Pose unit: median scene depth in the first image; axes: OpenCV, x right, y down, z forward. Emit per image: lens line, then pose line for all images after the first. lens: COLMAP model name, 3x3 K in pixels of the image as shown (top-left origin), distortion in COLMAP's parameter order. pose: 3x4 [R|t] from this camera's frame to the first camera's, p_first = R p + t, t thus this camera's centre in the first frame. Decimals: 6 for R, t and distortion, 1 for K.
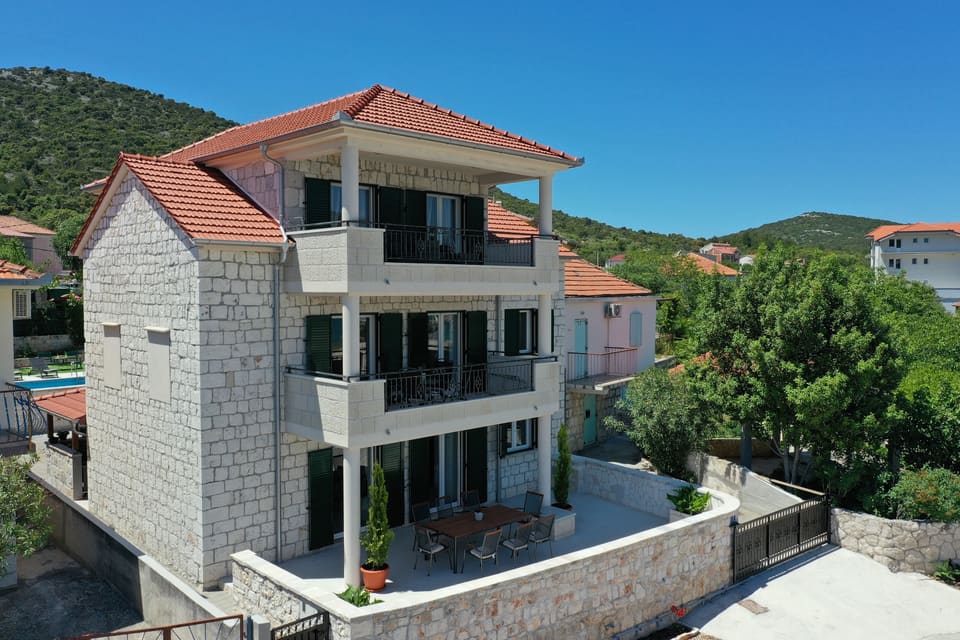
lens RADIAL K [[758.0, 0, 482.0], [0, 758.0, 320.0], [0, 0, 1]] dist [0.003646, 0.002537]
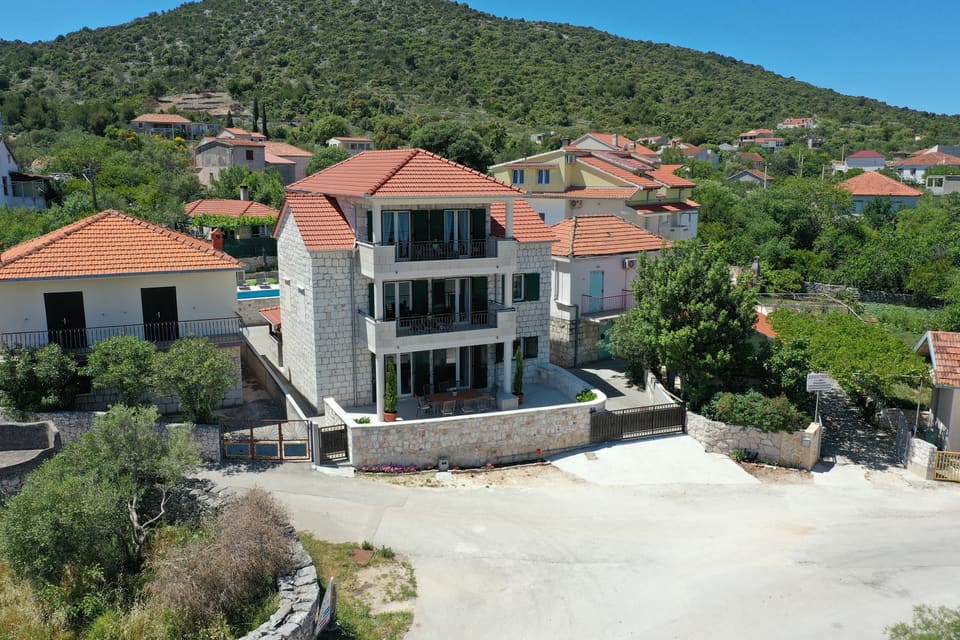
lens RADIAL K [[758.0, 0, 478.2], [0, 758.0, 319.8], [0, 0, 1]] dist [0.003646, 0.002537]
pose [[0.945629, 0.062917, -0.319103, 0.636880], [-0.014841, 0.988436, 0.150908, -0.204692], [0.324907, -0.137967, 0.935628, -0.707154]]
